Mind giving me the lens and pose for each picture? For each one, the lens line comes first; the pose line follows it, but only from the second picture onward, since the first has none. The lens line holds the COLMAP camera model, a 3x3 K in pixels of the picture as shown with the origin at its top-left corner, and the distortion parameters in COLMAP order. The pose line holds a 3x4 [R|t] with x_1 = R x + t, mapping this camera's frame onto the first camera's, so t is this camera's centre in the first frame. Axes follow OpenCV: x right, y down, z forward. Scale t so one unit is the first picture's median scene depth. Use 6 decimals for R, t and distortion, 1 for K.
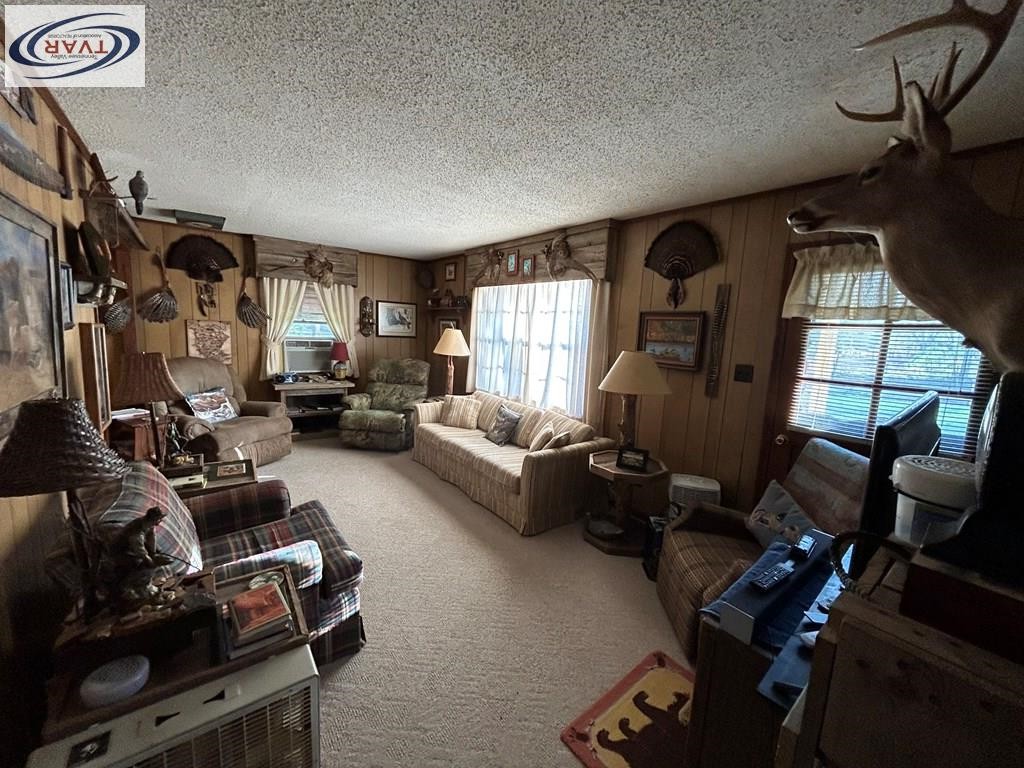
lens RADIAL K [[409.8, 0, 505.1], [0, 409.8, 384.6], [0, 0, 1]] dist [-0.001294, 0.000088]
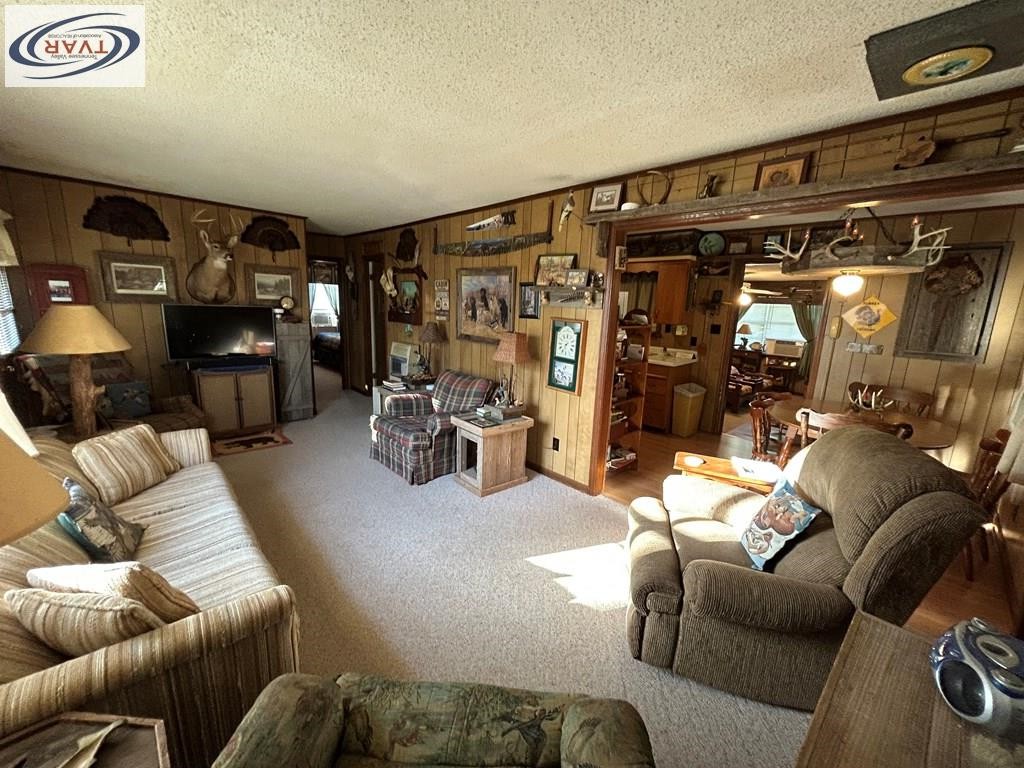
lens RADIAL K [[409.8, 0, 510.5], [0, 409.8, 386.5], [0, 0, 1]] dist [-0.001294, 0.000088]
pose [[-0.991672, -0.066872, -0.110069, -0.316055], [-0.098663, 0.943778, 0.315514, -0.174016], [0.082781, 0.323746, -0.942516, 1.119721]]
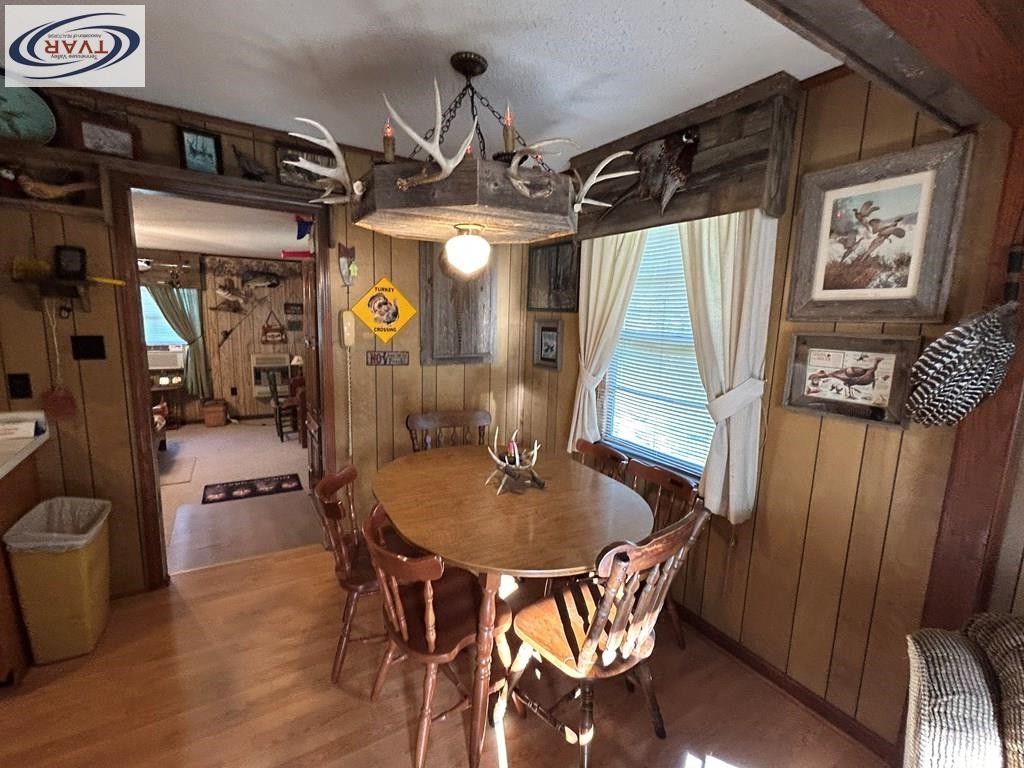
lens RADIAL K [[455.3, 0, 515.5], [0, 455.3, 385.0], [0, 0, 1]] dist [-0.004924, -0.000127]
pose [[-0.090361, 0.102087, -0.990663, -0.522597], [-0.163568, 0.979703, 0.115877, -0.120354], [0.982385, 0.172511, -0.071829, 0.603592]]
